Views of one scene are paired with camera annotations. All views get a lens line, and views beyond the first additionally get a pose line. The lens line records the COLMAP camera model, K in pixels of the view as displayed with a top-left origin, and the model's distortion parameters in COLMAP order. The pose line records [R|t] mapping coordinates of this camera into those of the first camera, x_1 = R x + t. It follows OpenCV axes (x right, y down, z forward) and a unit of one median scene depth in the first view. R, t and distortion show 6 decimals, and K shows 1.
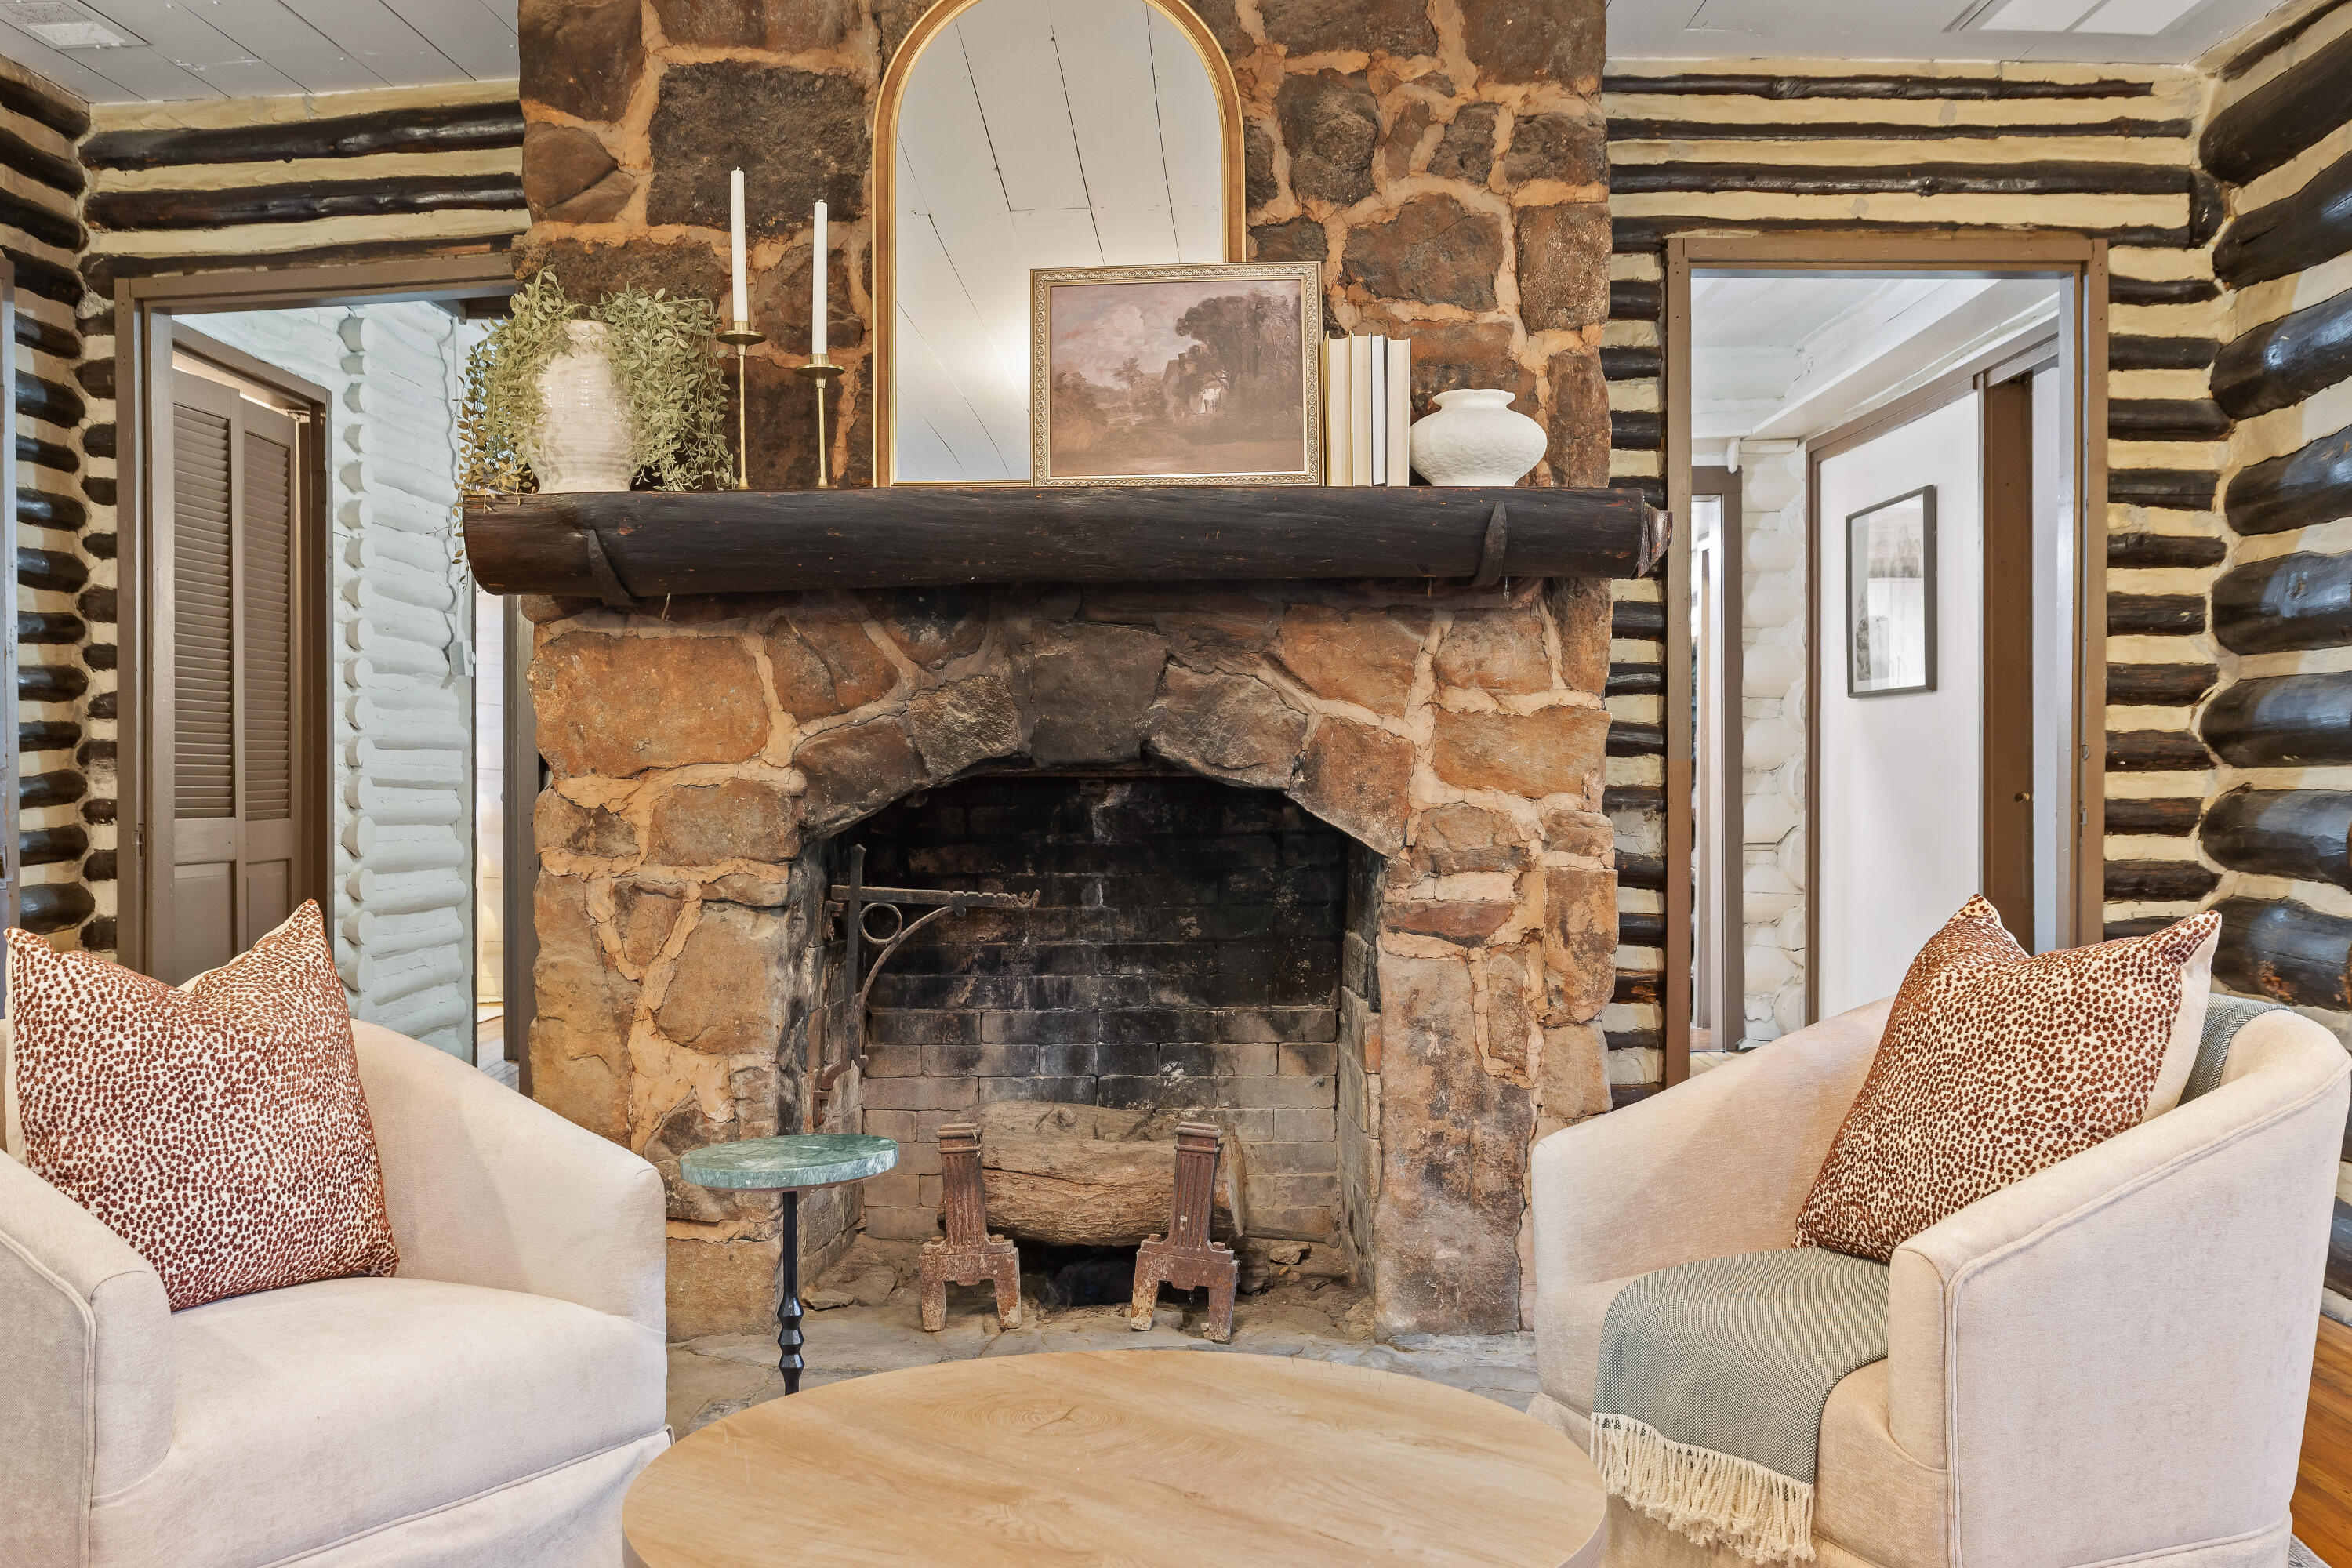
lens RADIAL K [[2132.3, 0, 1171.9], [0, 2132.3, 770.5], [0, 0, 1]] dist [-0.000114, 0.004089]
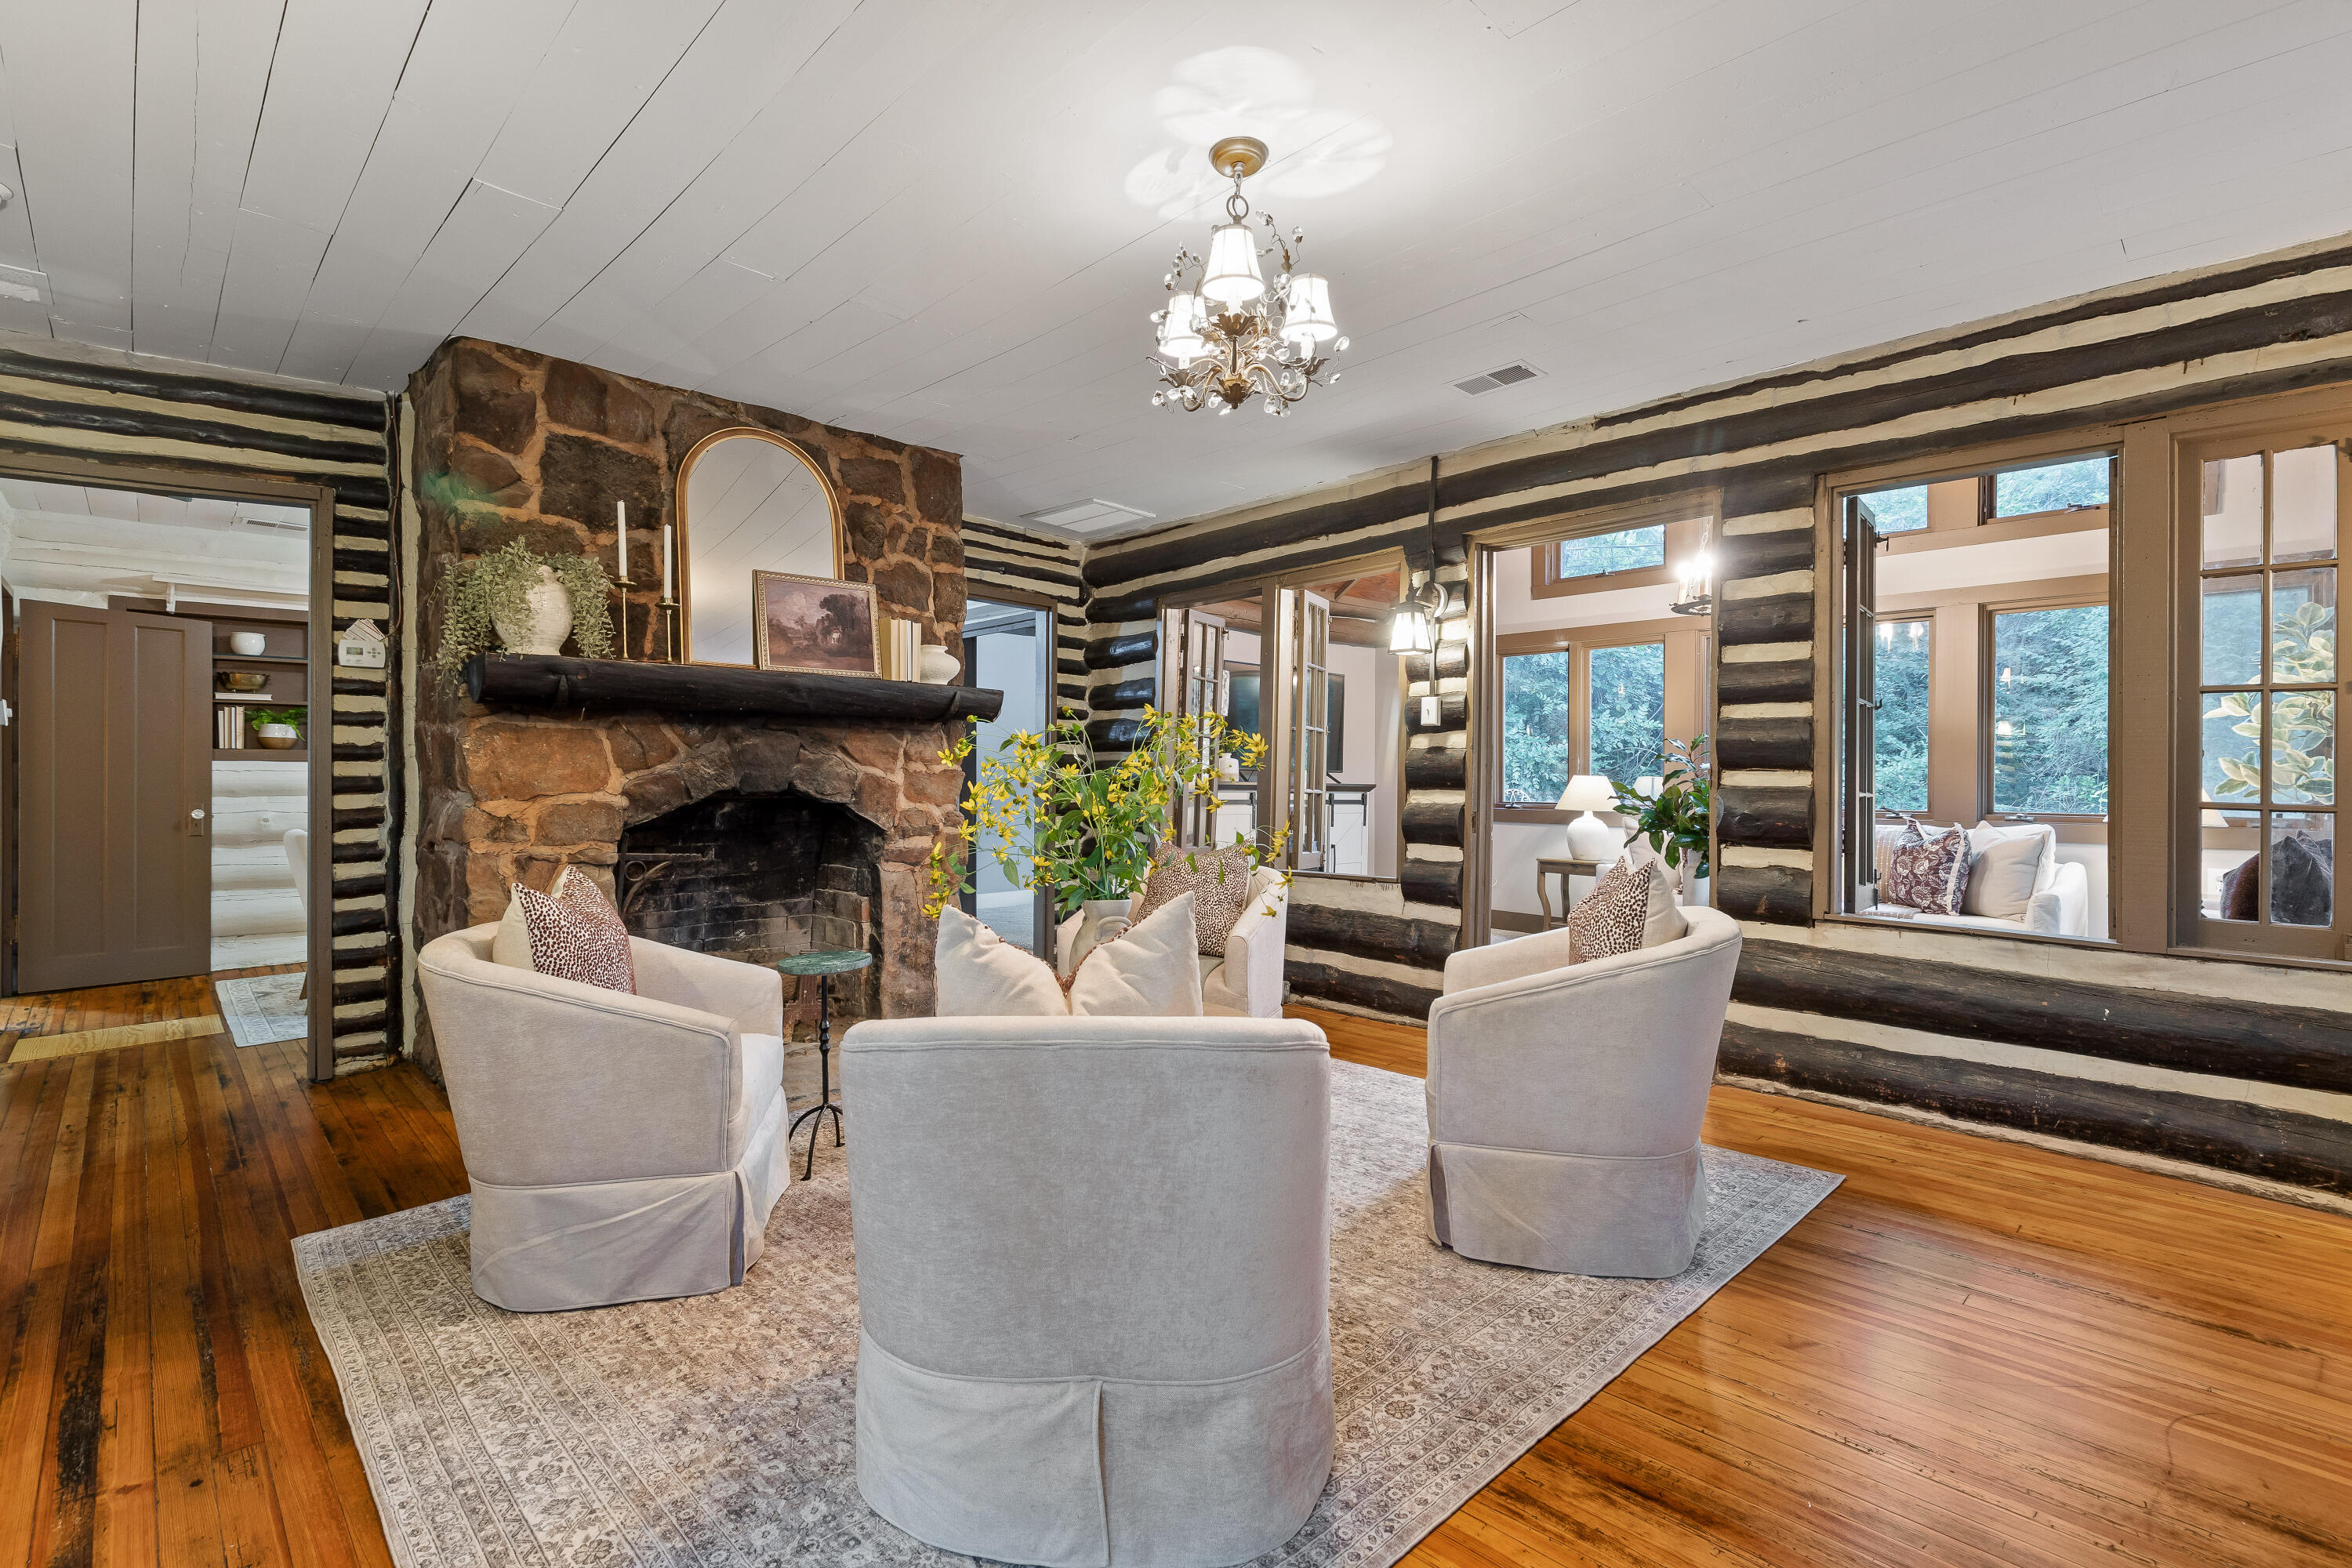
lens RADIAL K [[1066.6, 0, 1164.1], [0, 1066.6, 779.3], [0, 0, 1]] dist [0.004880, -0.000508]
pose [[0.701861, 0.006514, 0.712284, -0.539833], [-0.002590, 0.999975, -0.006592, -0.010990], [-0.712310, 0.002782, 0.701860, -0.077727]]
